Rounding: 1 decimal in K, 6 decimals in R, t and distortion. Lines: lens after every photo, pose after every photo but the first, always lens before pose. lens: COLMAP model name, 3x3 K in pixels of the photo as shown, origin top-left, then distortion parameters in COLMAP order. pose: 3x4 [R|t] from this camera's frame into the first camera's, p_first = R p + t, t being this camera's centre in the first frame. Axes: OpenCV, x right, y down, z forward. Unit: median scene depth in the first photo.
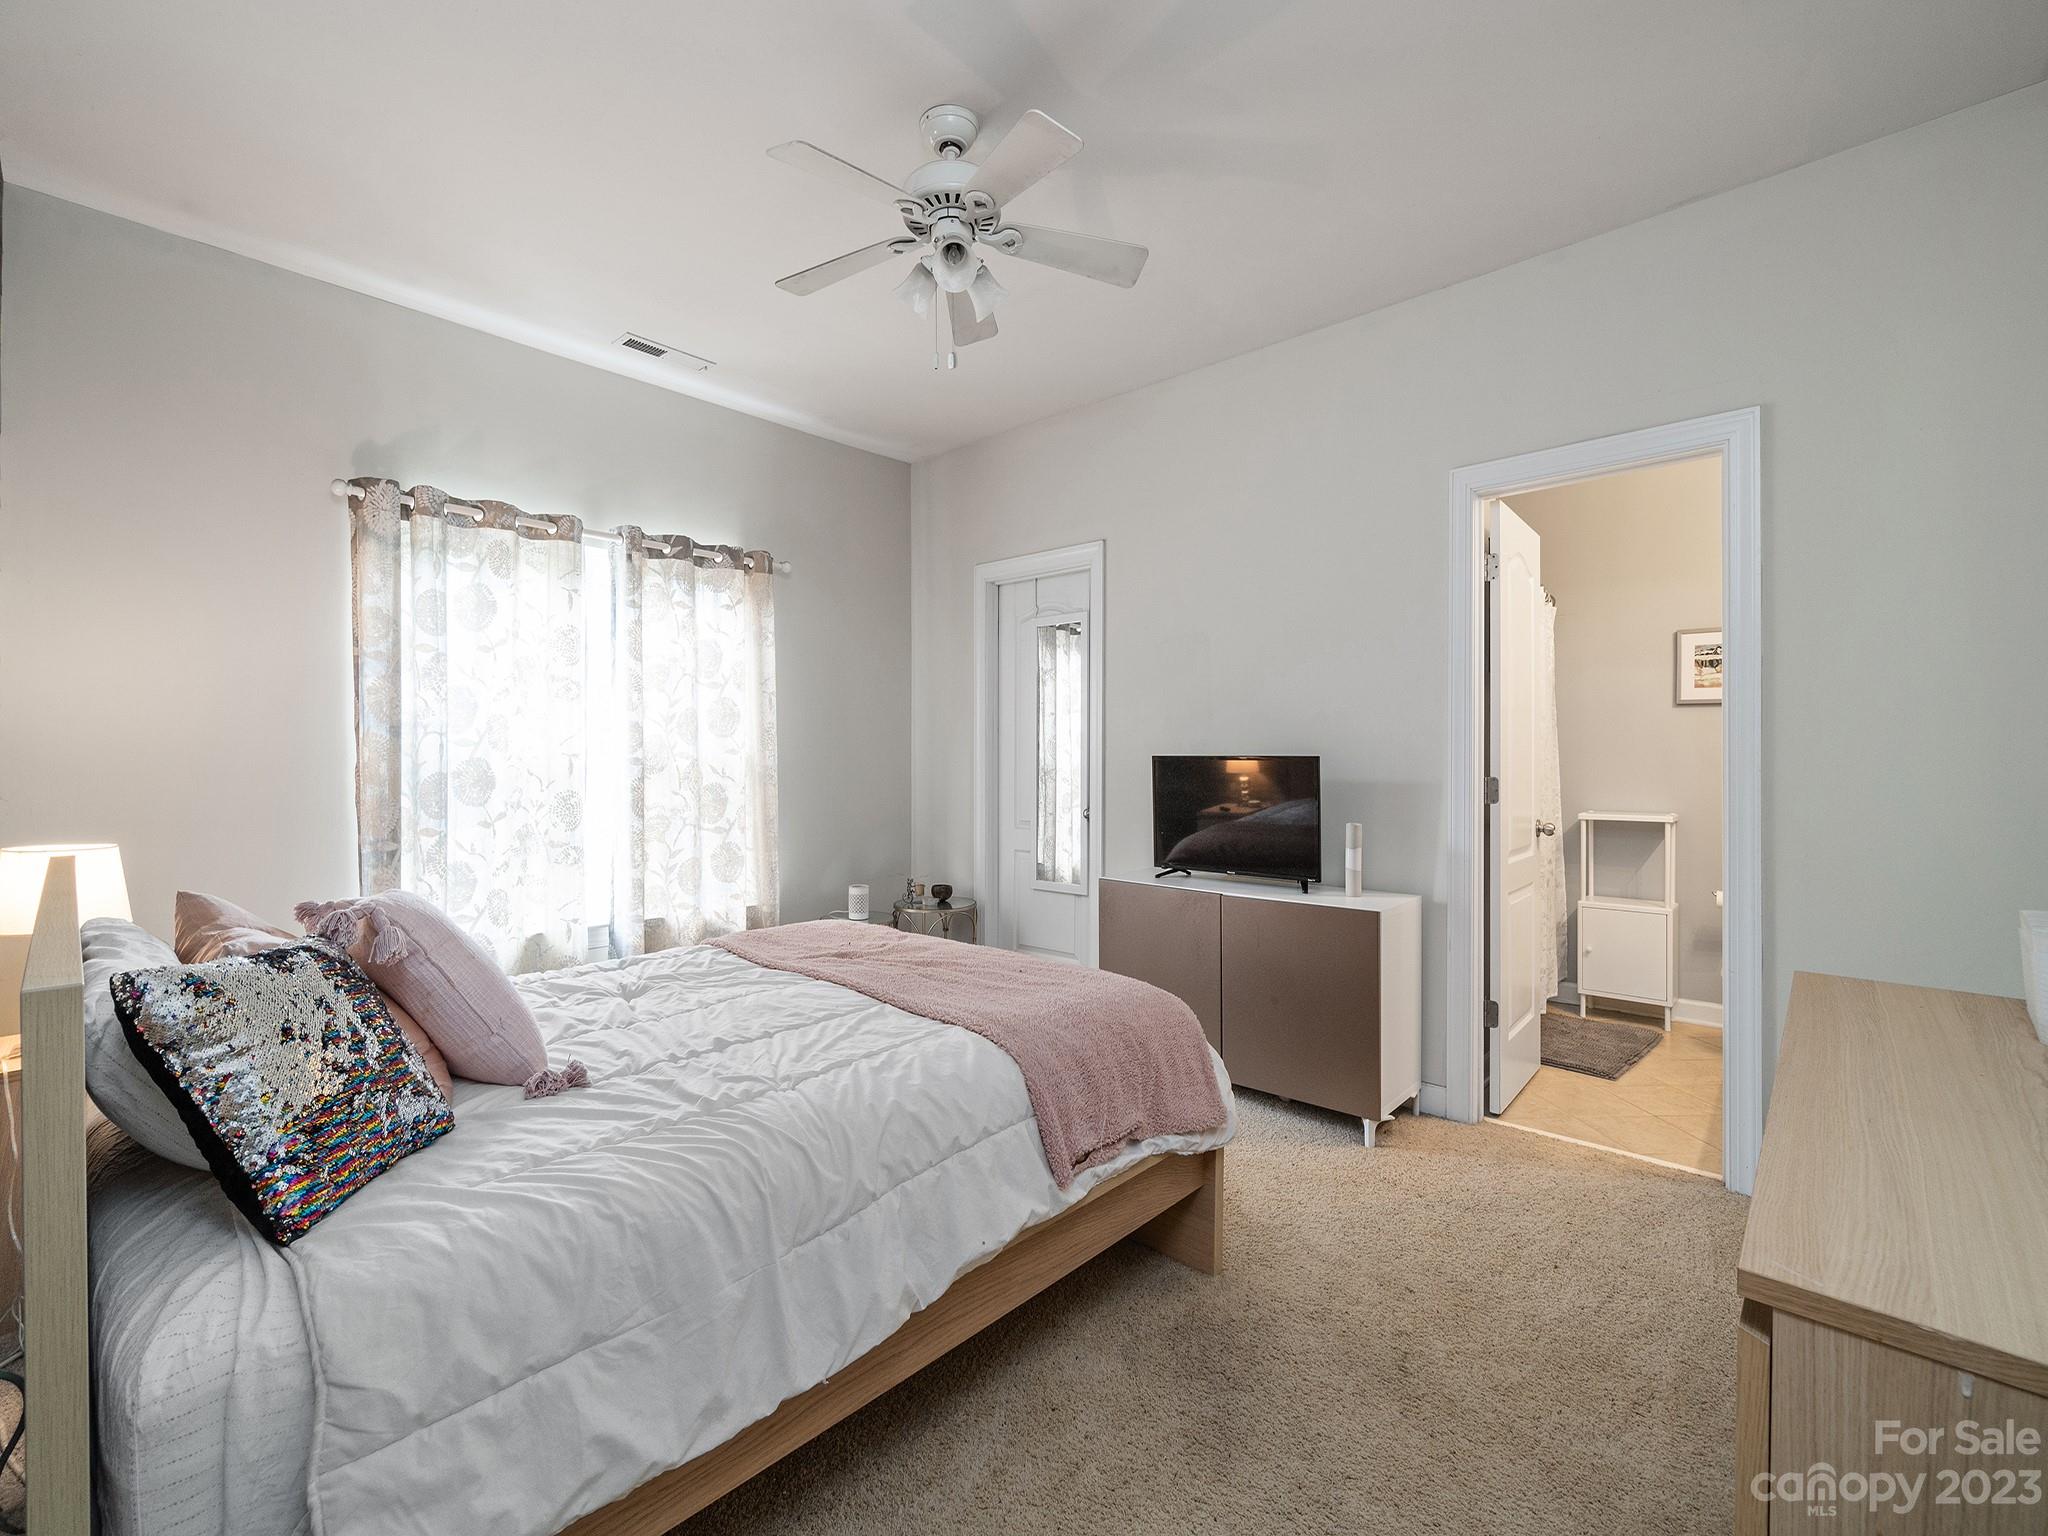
lens RADIAL K [[887.3, 0, 1017.7], [0, 887.3, 752.4], [0, 0, 1]] dist [-0.005099, 0.002187]
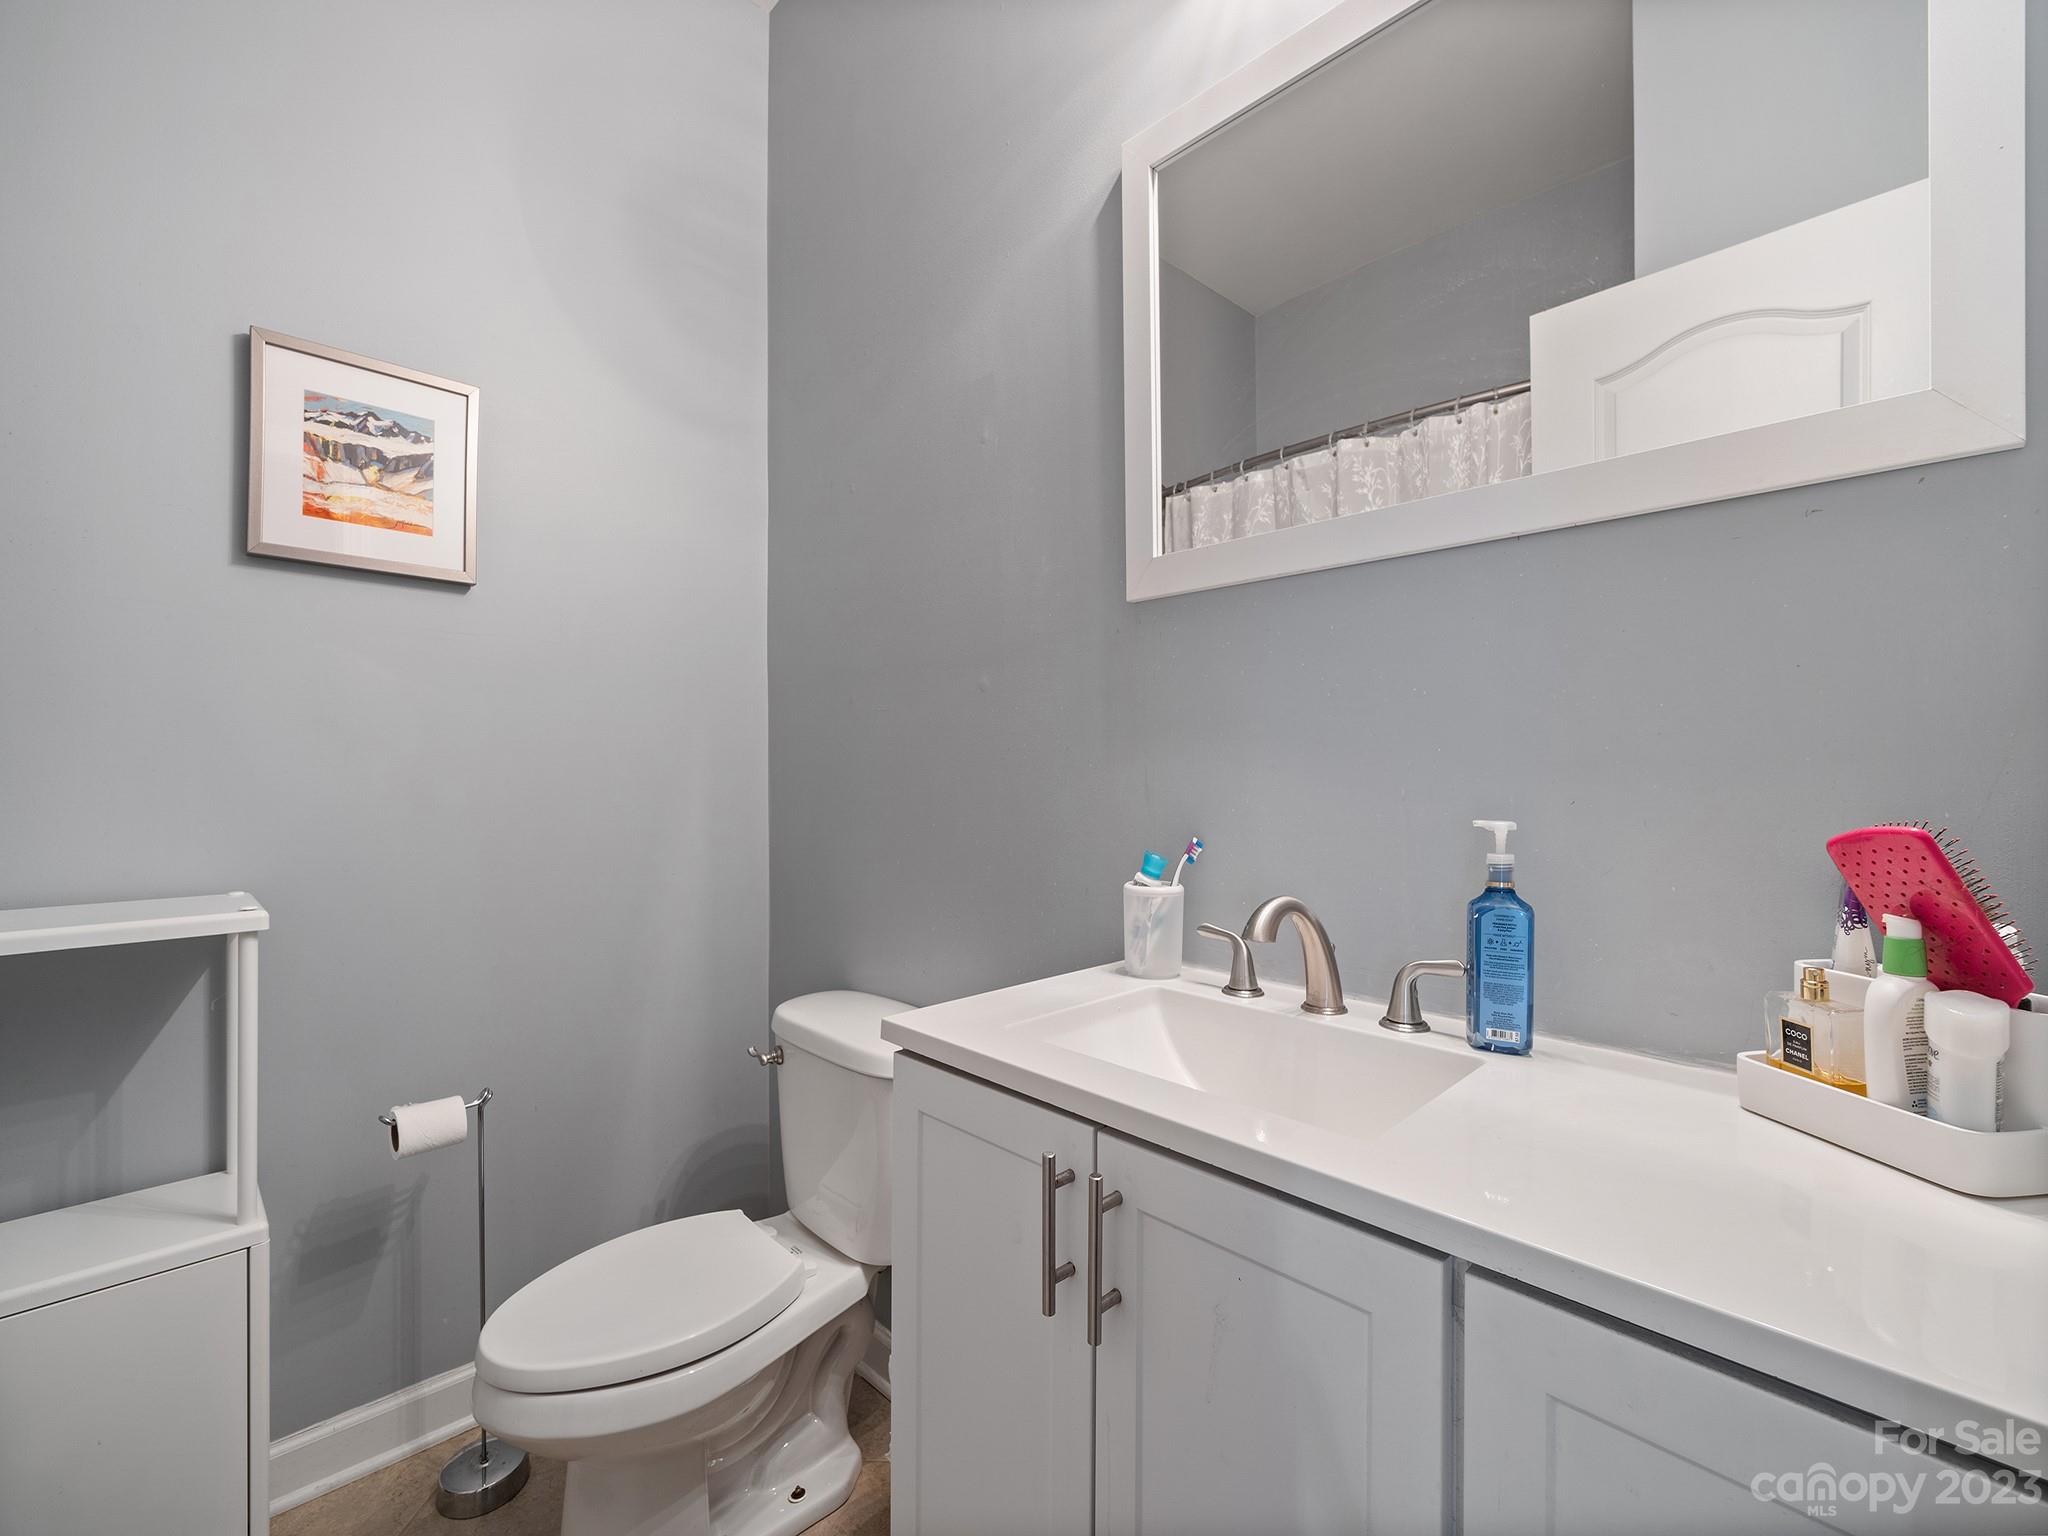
lens RADIAL K [[887.3, 0, 1020.5], [0, 887.3, 766.5], [0, 0, 1]] dist [-0.005099, 0.002187]
pose [[0.042759, -0.003282, 0.999080, 0.439485], [-0.000801, 0.999994, 0.003319, 0.021346], [-0.999085, -0.000943, 0.042756, 0.713104]]
